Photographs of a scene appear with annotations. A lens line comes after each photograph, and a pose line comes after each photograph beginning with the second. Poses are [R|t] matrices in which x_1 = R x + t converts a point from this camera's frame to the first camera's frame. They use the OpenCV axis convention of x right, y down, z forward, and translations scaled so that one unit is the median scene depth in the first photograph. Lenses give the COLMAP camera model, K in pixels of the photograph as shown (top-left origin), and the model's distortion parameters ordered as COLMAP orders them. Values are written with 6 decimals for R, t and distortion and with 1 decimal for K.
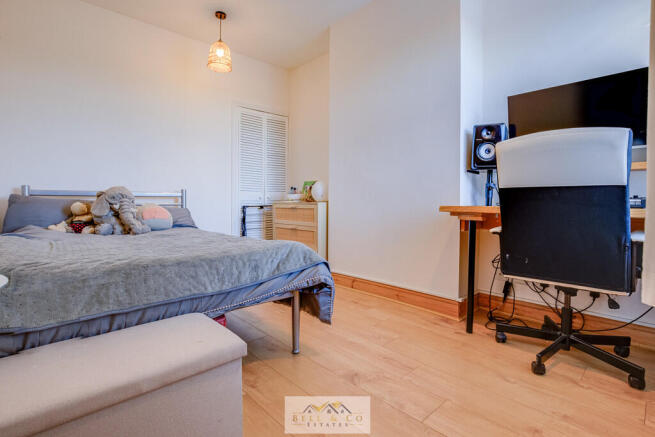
lens RADIAL K [[316.3, 0, 331.1], [0, 316.3, 216.1], [0, 0, 1]] dist [-0.023361, 0.000556]
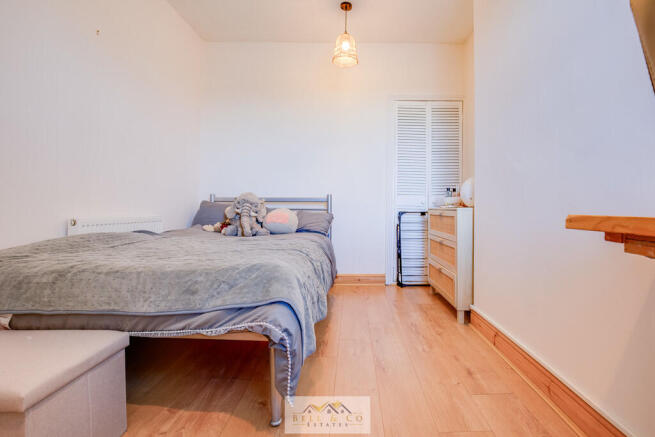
lens RADIAL K [[316.3, 0, 352.6], [0, 316.3, 205.0], [0, 0, 1]] dist [-0.023361, 0.000556]
pose [[0.736796, -0.003457, -0.676106, 0.287468], [-0.033228, 0.998593, -0.041316, -0.013891], [0.675298, 0.052907, 0.735645, 0.353656]]
